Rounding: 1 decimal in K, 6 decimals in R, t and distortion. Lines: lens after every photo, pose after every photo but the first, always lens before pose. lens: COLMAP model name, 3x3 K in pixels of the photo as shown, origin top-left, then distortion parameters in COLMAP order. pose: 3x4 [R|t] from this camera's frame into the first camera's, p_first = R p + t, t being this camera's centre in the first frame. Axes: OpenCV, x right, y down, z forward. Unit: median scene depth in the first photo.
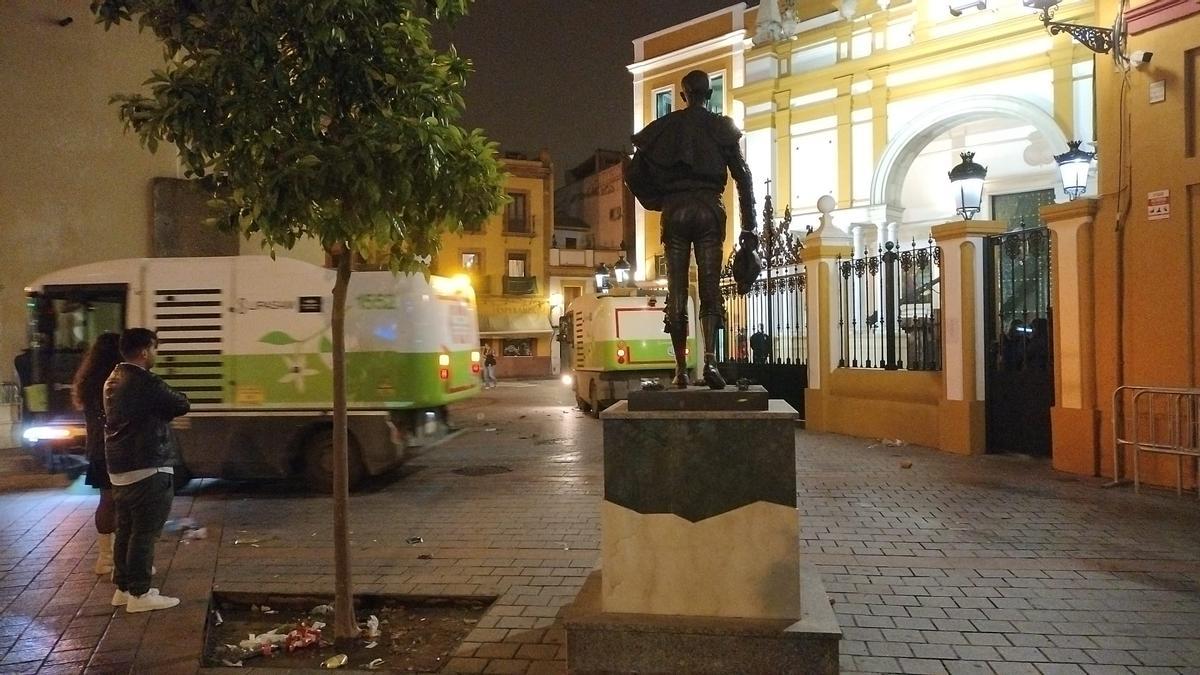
lens RADIAL K [[865.5, 0, 600.0], [0, 865.5, 337.5], [0, 0, 1]] dist [0.061531, -0.090520]
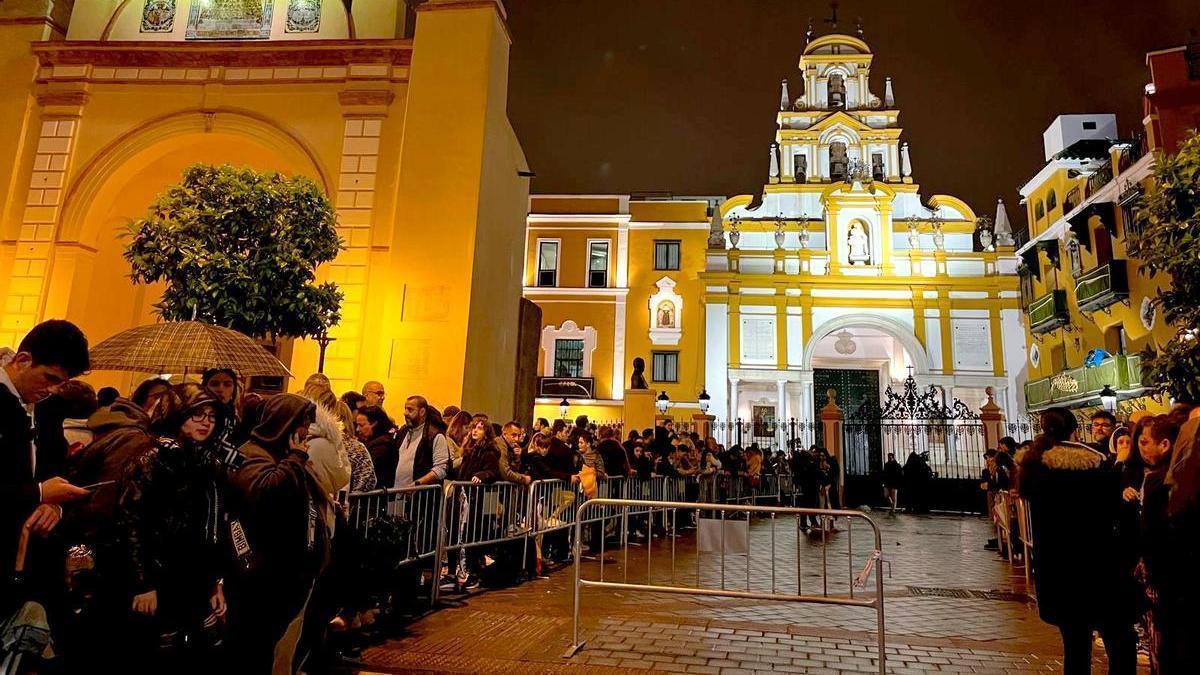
lens RADIAL K [[901.0, 0, 601.2], [0, 901.0, 227.5], [0, 0, 1]] dist [0.073590, -0.095773]
pose [[0.788144, 0.199373, 0.582304, -0.946735], [-0.052319, 0.964360, -0.259370, 0.036579], [-0.613263, 0.173956, 0.770486, -0.046448]]
